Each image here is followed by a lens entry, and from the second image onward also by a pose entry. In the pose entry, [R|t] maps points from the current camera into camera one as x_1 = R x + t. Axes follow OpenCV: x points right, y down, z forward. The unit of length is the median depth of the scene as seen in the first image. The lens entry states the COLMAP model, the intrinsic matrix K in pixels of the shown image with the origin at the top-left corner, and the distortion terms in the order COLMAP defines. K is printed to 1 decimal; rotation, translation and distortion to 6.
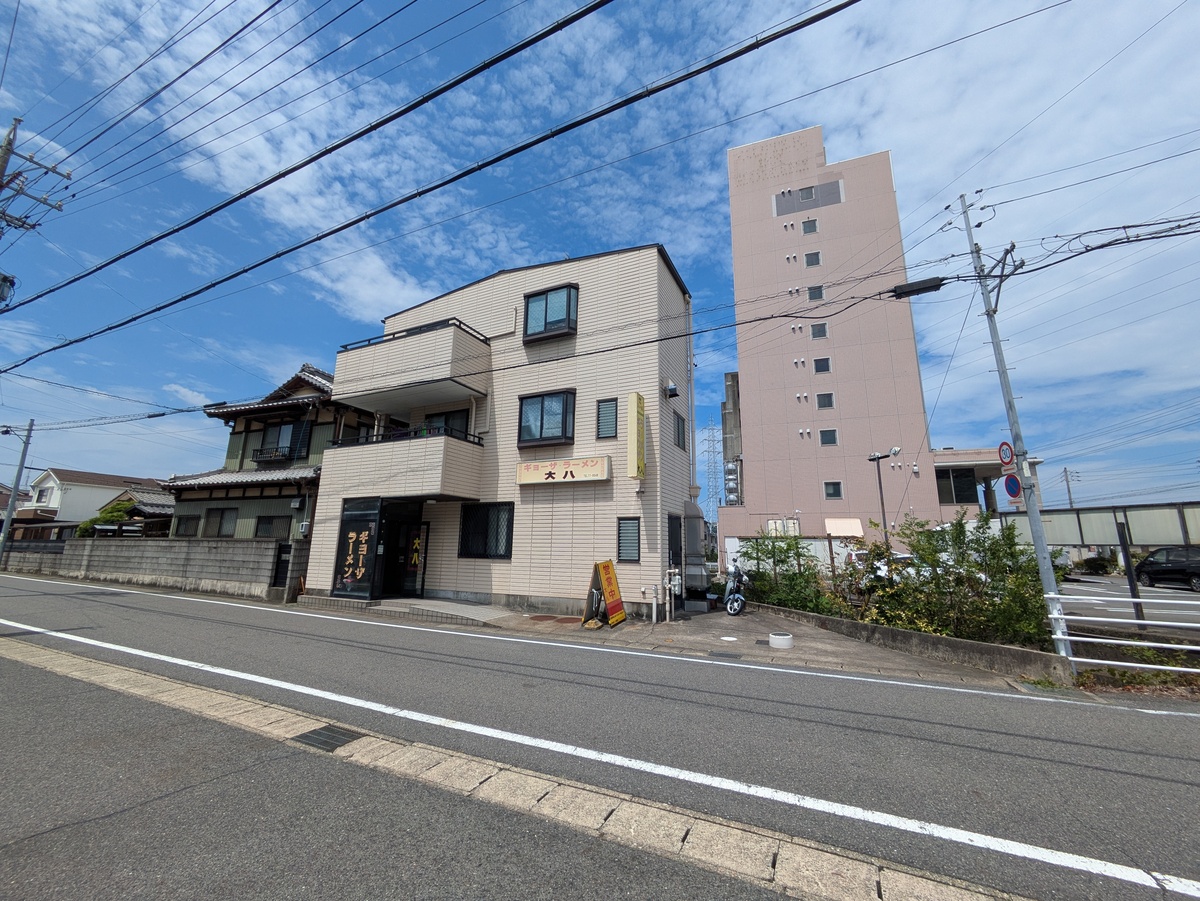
lens RADIAL K [[479.9, 0, 600.2], [0, 479.9, 448.7], [0, 0, 1]] dist [0.003196, 0.001761]
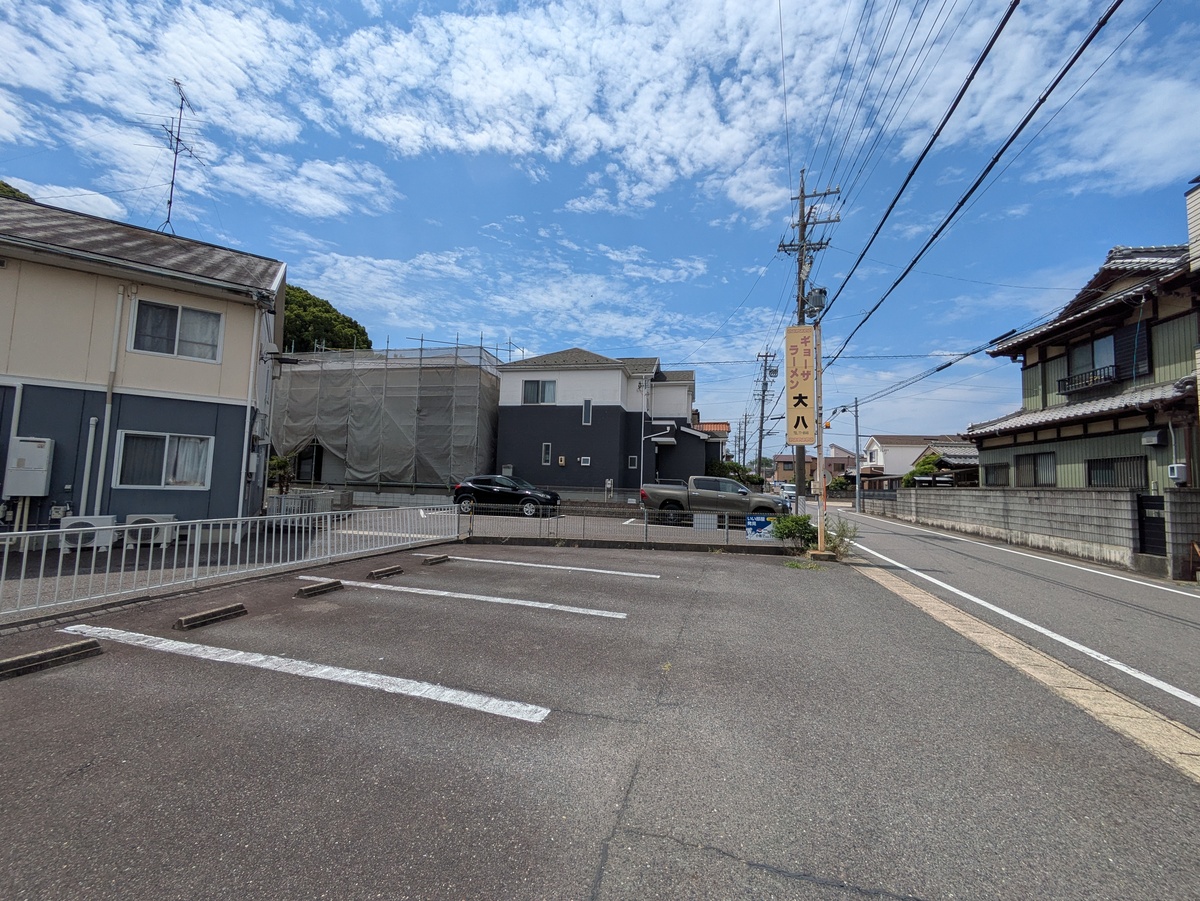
lens RADIAL K [[479.9, 0, 601.4], [0, 479.9, 446.7], [0, 0, 1]] dist [0.003196, 0.001761]
pose [[0.202061, -0.086052, -0.975585, -0.094529], [0.177237, 0.982898, -0.049988, 0.016515], [0.963202, -0.162809, 0.213857, 0.066186]]
